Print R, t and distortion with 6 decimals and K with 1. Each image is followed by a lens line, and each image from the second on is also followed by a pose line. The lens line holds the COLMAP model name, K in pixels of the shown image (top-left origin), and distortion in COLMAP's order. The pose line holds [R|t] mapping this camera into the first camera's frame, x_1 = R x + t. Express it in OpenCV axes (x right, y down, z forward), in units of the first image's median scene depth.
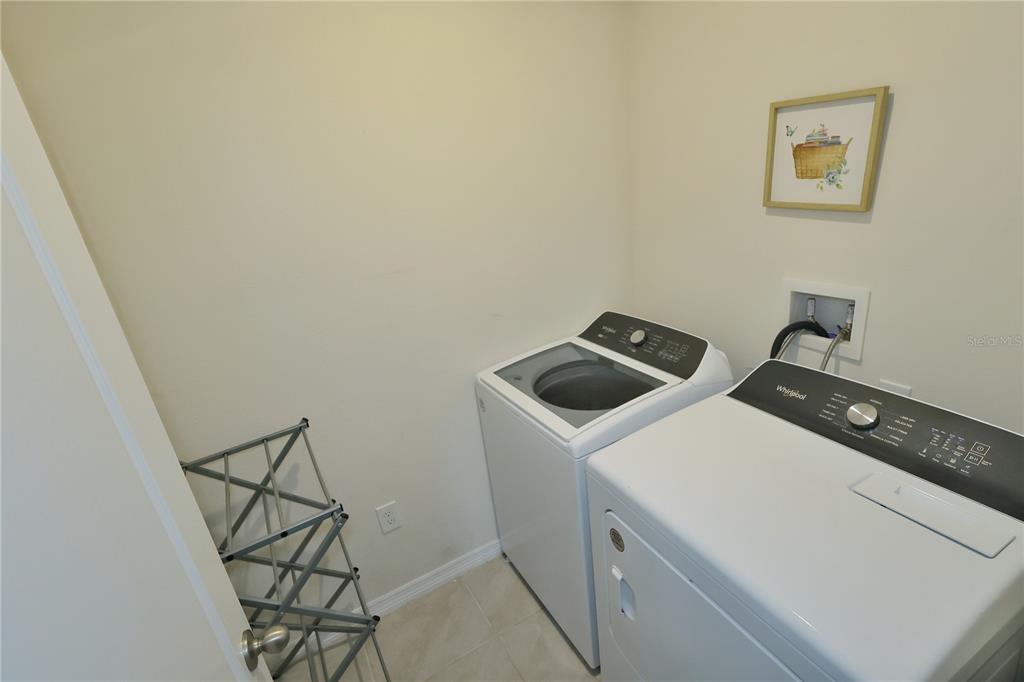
lens RADIAL K [[480.2, 0, 512.0], [0, 480.2, 341.0], [0, 0, 1]] dist [0.001687, 0.000820]
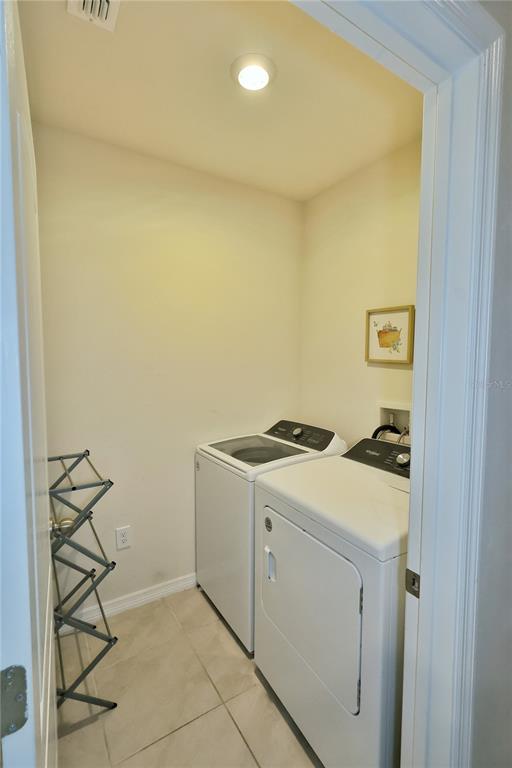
lens RADIAL K [[360.1, 0, 256.0], [0, 360.1, 384.0], [0, 0, 1]] dist [0.001687, 0.000820]
pose [[0.991973, 0.114772, 0.053076, 0.040317], [-0.094671, 0.952338, -0.289983, 0.246546], [-0.083828, 0.282630, 0.955559, -0.270116]]
